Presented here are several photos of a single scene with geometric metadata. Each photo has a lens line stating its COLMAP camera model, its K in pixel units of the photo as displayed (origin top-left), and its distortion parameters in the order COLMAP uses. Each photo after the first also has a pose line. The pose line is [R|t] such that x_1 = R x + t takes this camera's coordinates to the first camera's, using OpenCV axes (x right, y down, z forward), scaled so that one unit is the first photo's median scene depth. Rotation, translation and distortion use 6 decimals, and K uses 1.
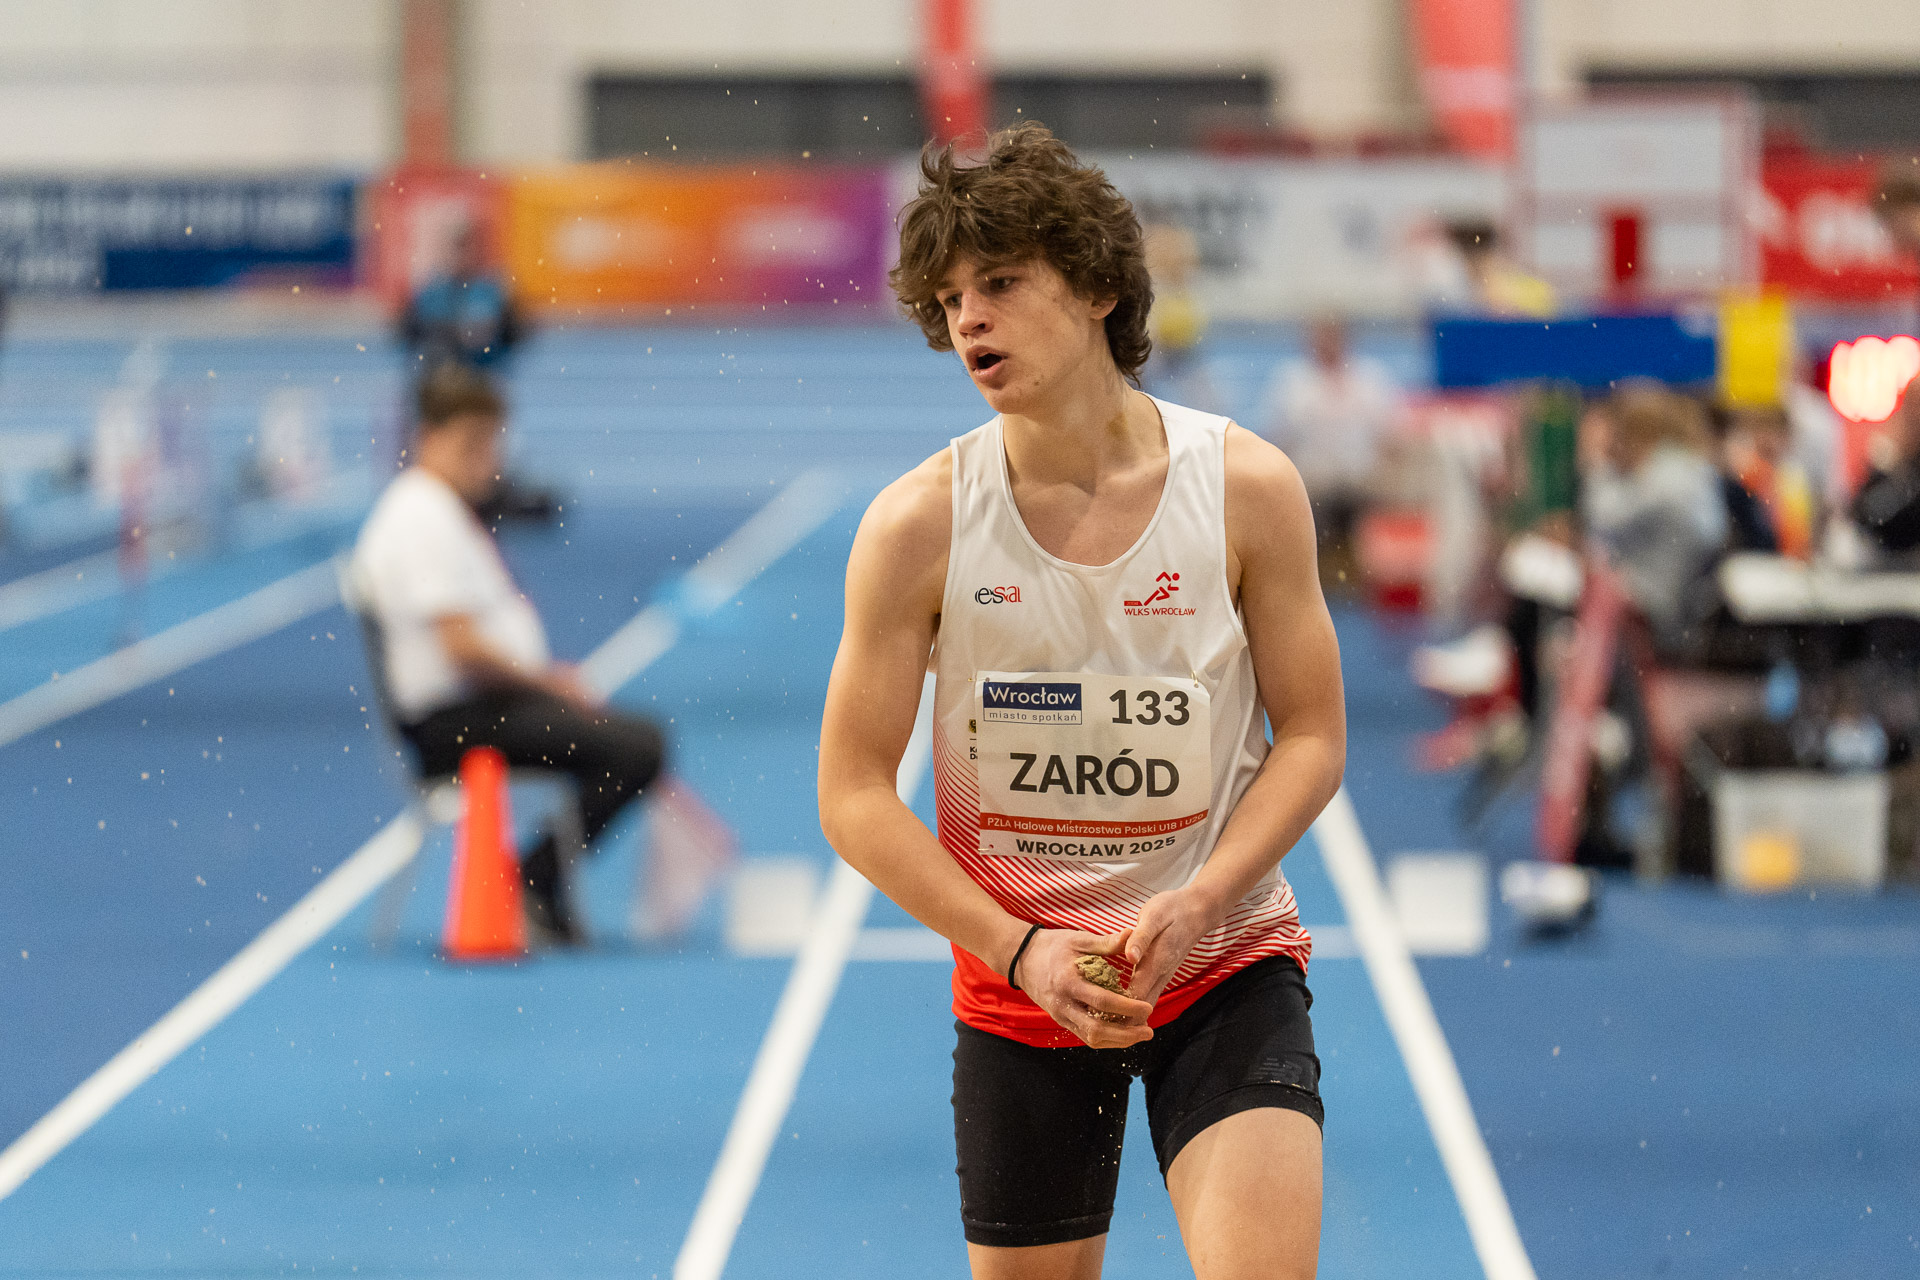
lens RADIAL K [[11068.3, 0, 961.2], [0, 11068.3, 640.3], [0, 0, 1]] dist [0.574278, 0.000000]
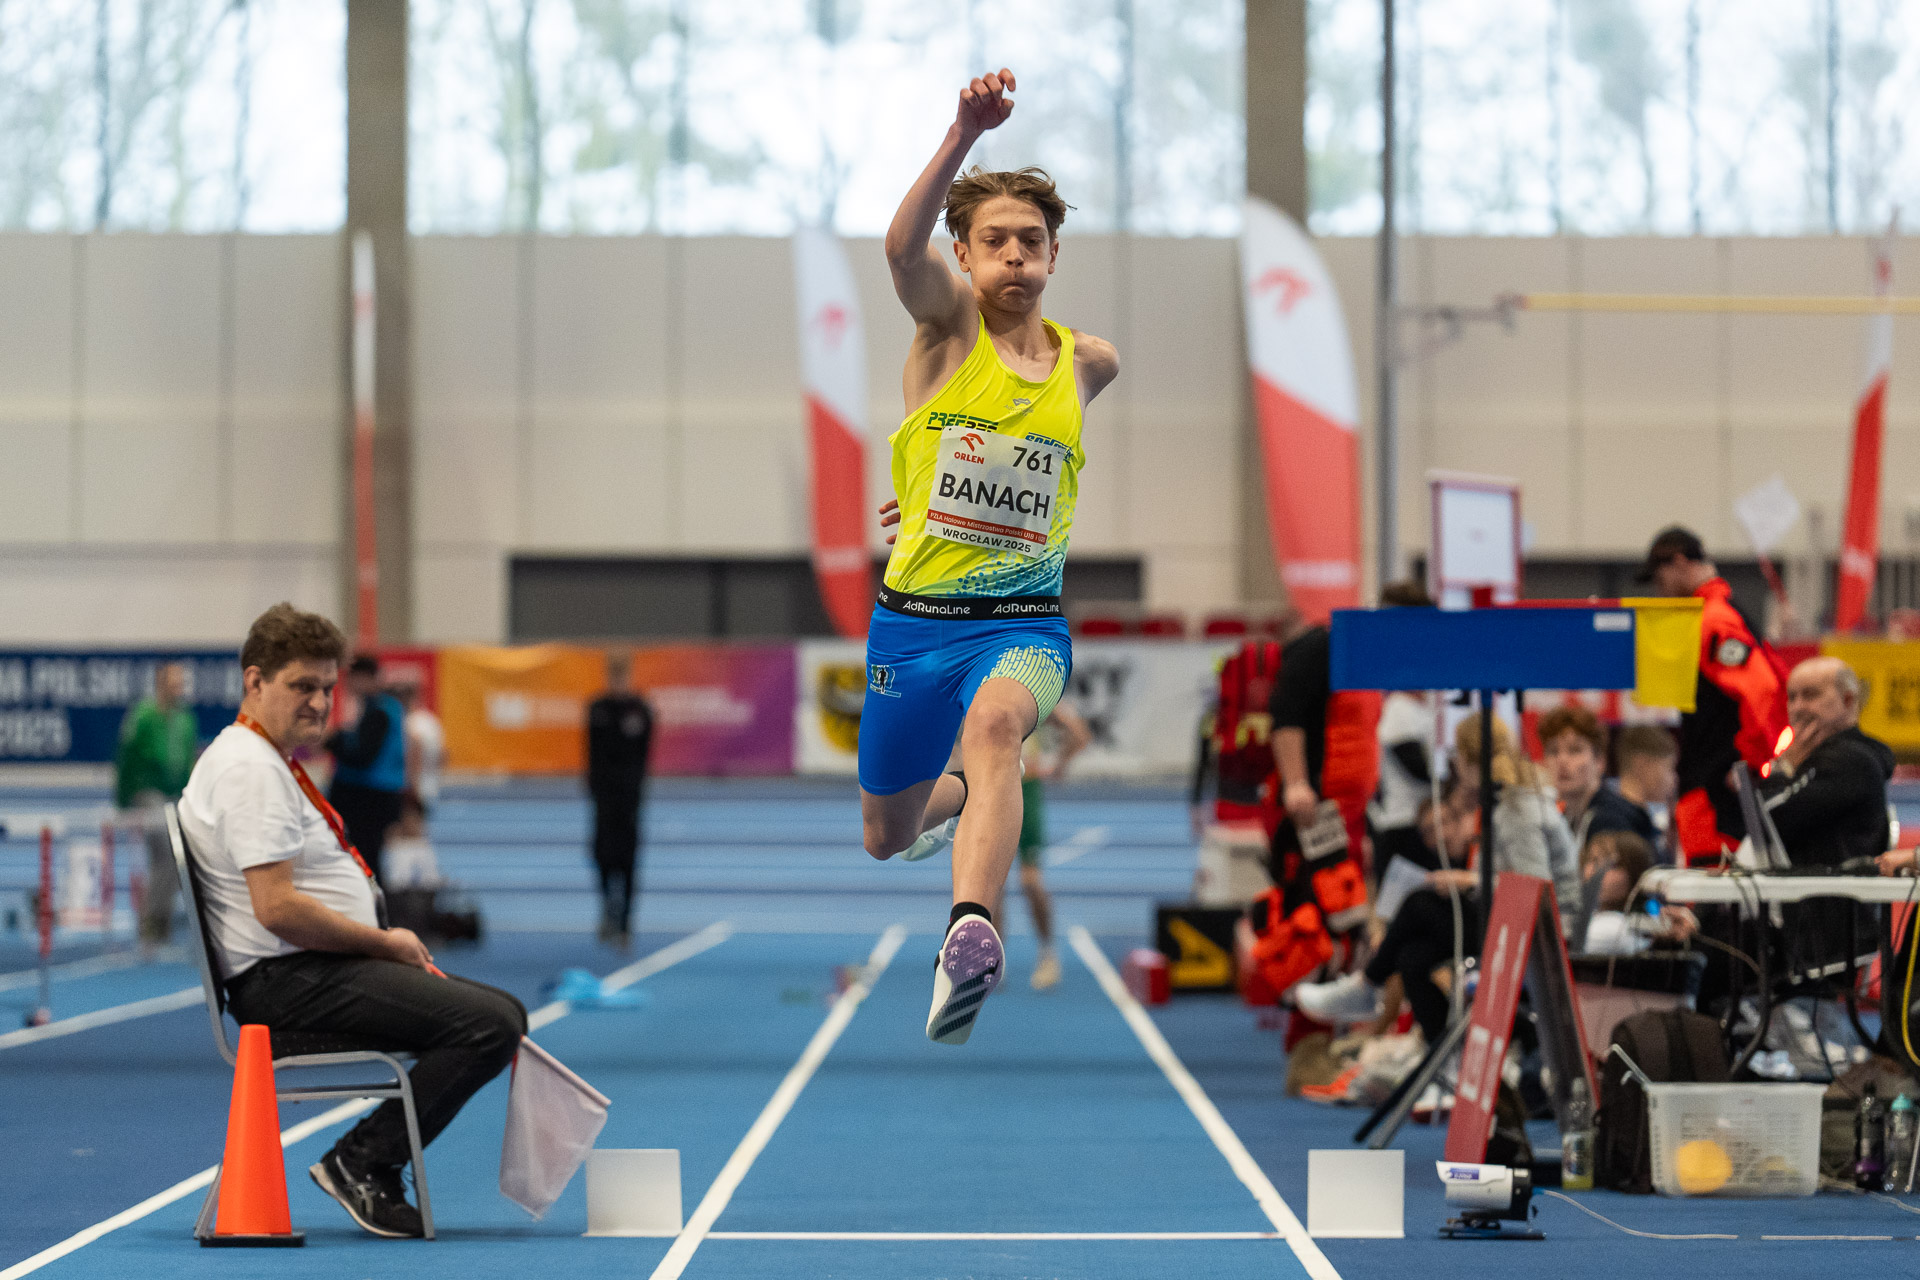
lens RADIAL K [[8223.5, 0, 959.6], [0, 8223.5, 639.9], [0, 0, 1]] dist [-0.279780, 0.000000]
pose [[0.999856, 0.012170, 0.011794, 0.001269], [-0.011268, 0.997218, -0.073689, 0.019385], [-0.012658, 0.073546, 0.997212, 0.221322]]
